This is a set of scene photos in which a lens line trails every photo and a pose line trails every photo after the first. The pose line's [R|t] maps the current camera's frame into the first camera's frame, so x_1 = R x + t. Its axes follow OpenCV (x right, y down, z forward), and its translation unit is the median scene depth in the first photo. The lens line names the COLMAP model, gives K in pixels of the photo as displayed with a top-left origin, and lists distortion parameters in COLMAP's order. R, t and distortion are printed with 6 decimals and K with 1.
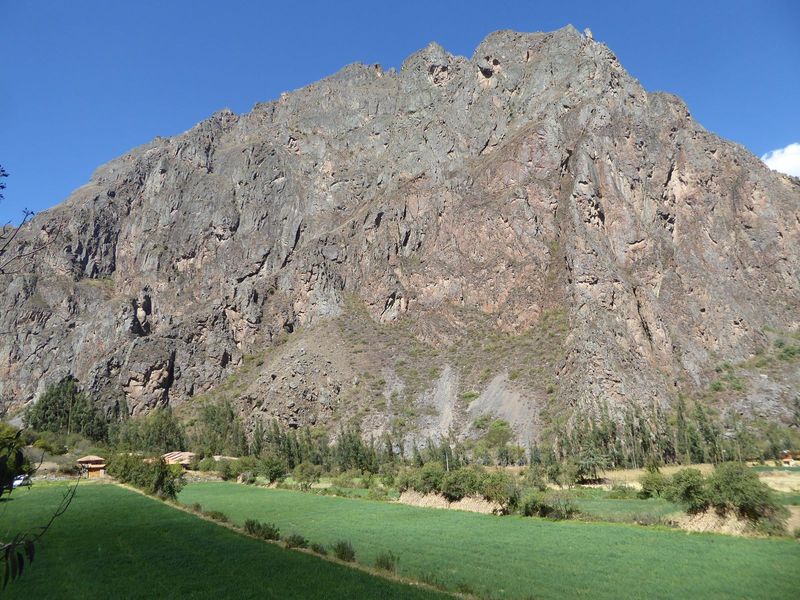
lens RADIAL K [[561.0, 0, 400.0], [0, 561.0, 297.8], [0, 0, 1]] dist [-0.028279, -0.002839]
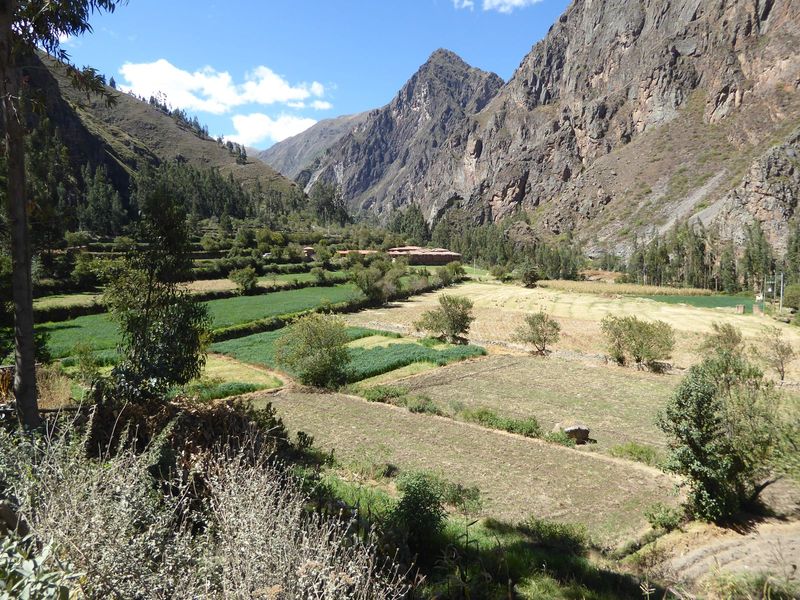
lens RADIAL K [[561.0, 0, 400.5], [0, 561.0, 300.5], [0, 0, 1]] dist [-0.028279, -0.002839]
pose [[0.561202, 0.118205, -0.819194, 0.454256], [0.182356, 0.947770, 0.261683, -0.010196], [0.807340, -0.296242, 0.510336, 0.027725]]
